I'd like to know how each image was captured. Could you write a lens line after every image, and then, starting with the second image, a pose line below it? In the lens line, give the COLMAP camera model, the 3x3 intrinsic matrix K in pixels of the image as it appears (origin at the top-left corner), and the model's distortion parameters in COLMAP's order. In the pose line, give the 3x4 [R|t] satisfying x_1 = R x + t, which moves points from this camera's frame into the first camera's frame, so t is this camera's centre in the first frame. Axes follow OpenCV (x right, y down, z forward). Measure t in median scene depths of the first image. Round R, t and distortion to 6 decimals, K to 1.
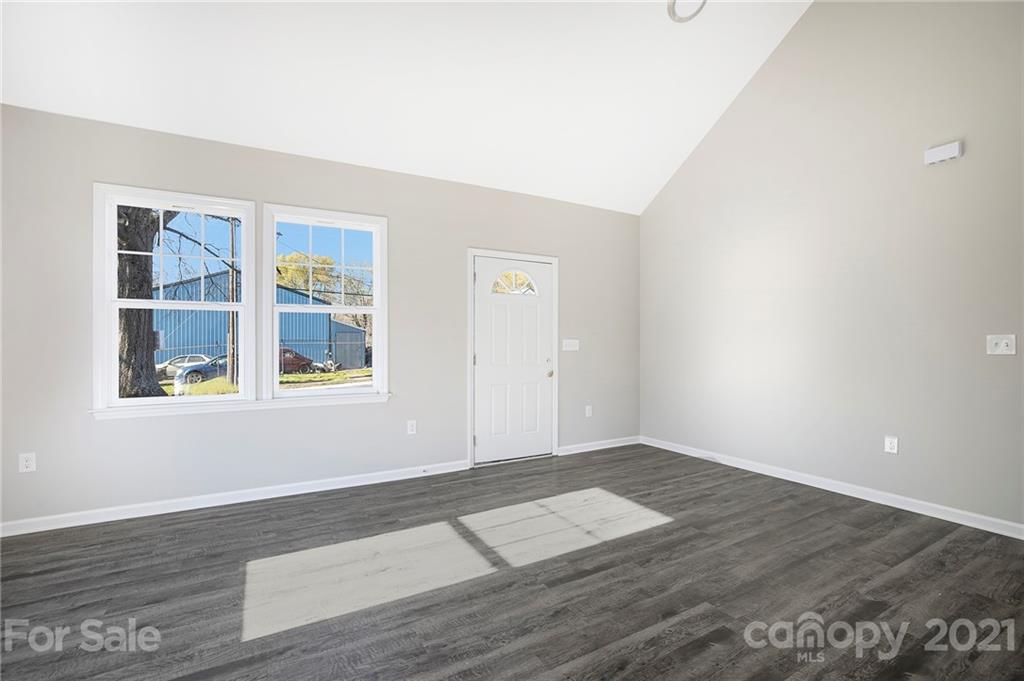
lens RADIAL K [[444.0, 0, 505.1], [0, 444.0, 338.1], [0, 0, 1]] dist [-0.033779, 0.001039]
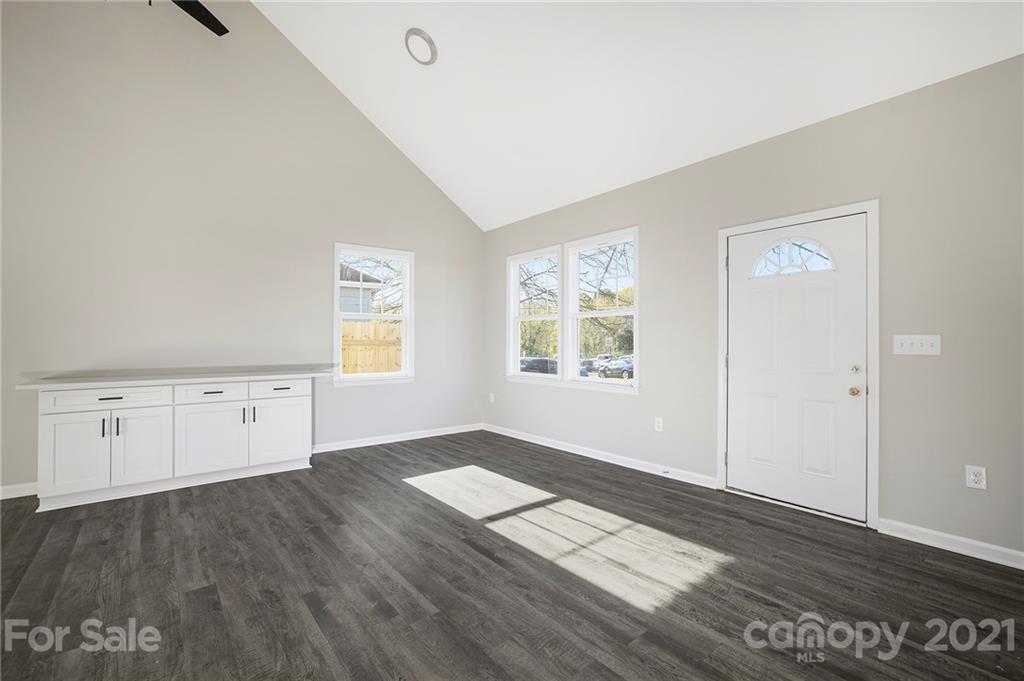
lens RADIAL K [[444.0, 0, 505.1], [0, 444.0, 338.1], [0, 0, 1]] dist [-0.033779, 0.001039]
pose [[0.171456, -0.002685, -0.985188, 0.851846], [0.015424, 0.999881, -0.000041, -0.000720], [0.985071, -0.015189, 0.171477, 0.578514]]
